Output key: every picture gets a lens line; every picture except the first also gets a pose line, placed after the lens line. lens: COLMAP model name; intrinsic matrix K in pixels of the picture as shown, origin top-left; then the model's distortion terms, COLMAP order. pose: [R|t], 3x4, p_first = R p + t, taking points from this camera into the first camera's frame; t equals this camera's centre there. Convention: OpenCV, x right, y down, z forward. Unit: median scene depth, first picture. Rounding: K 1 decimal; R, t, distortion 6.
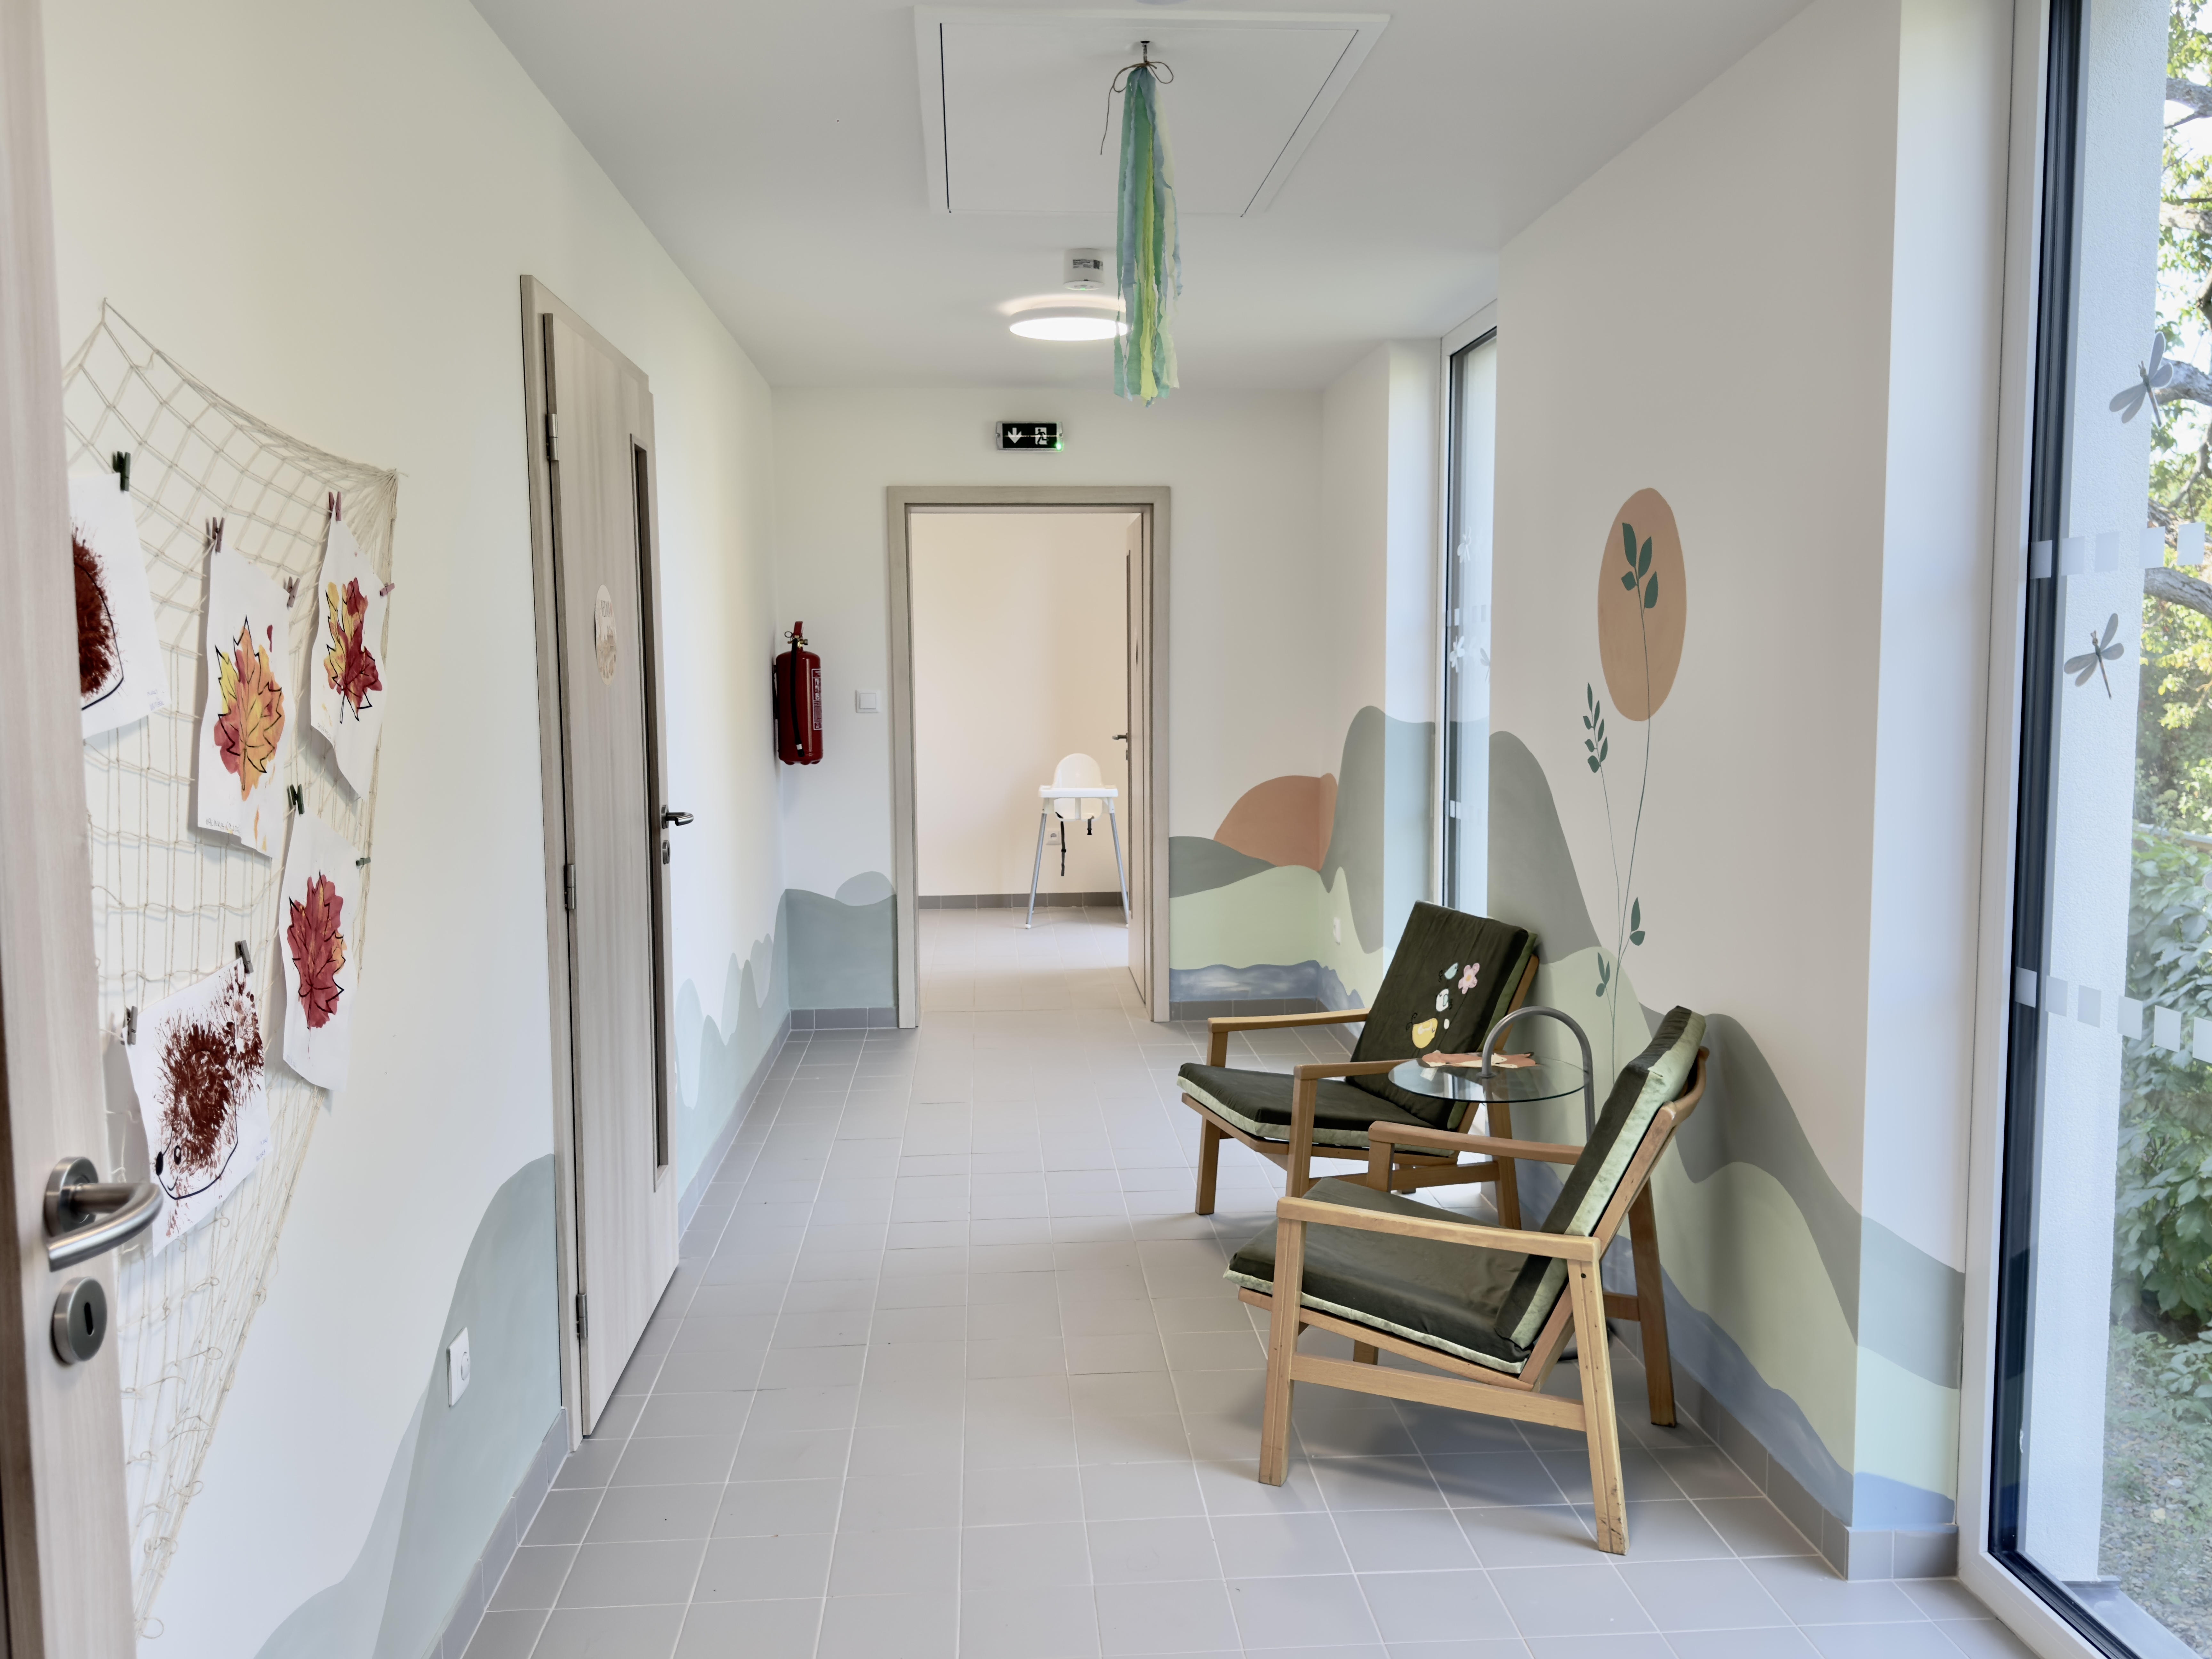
lens RADIAL K [[1795.1, 0, 1112.3], [0, 1795.1, 830.7], [0, 0, 1]] dist [0.166773, -0.336674]
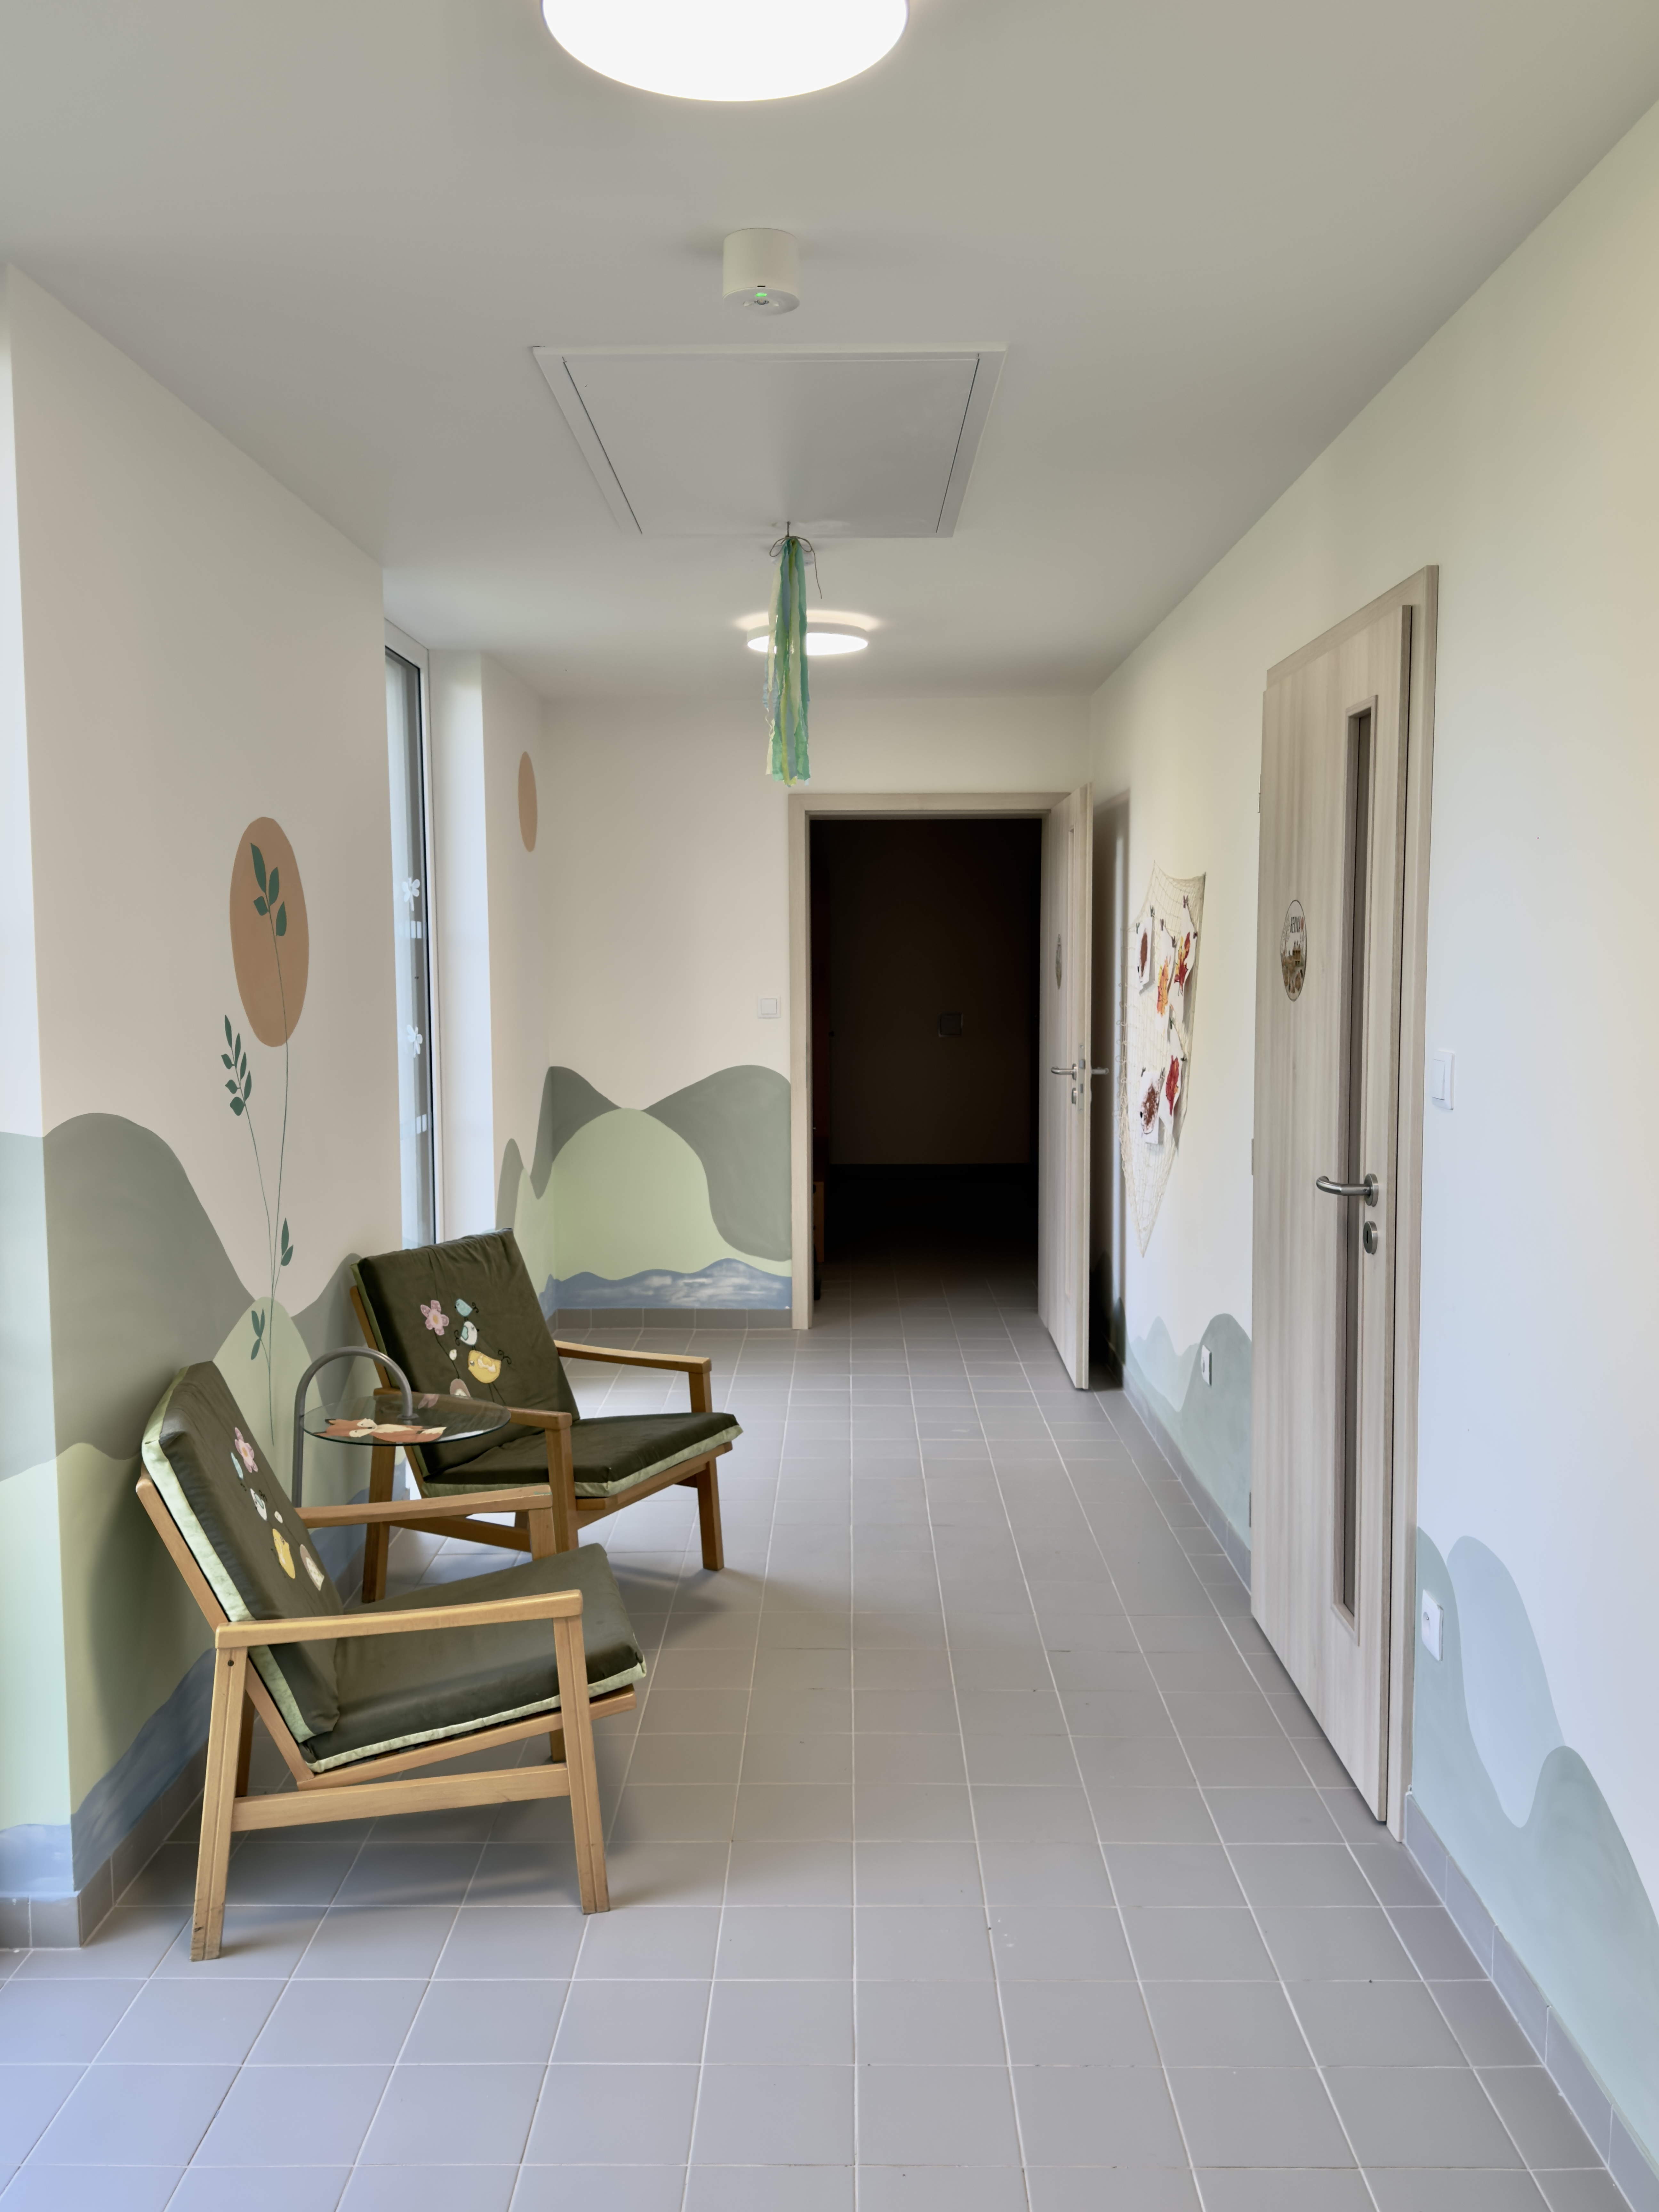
lens RADIAL K [[1795.1, 0, 829.5], [0, 1795.1, 1106.0], [0, 0, 1]] dist [0.166773, -0.336674]
pose [[-0.996366, 0.004856, 0.085038, -0.096490], [0.019766, 0.984301, 0.175387, -0.188667], [-0.082851, 0.176430, -0.980820, 1.869501]]
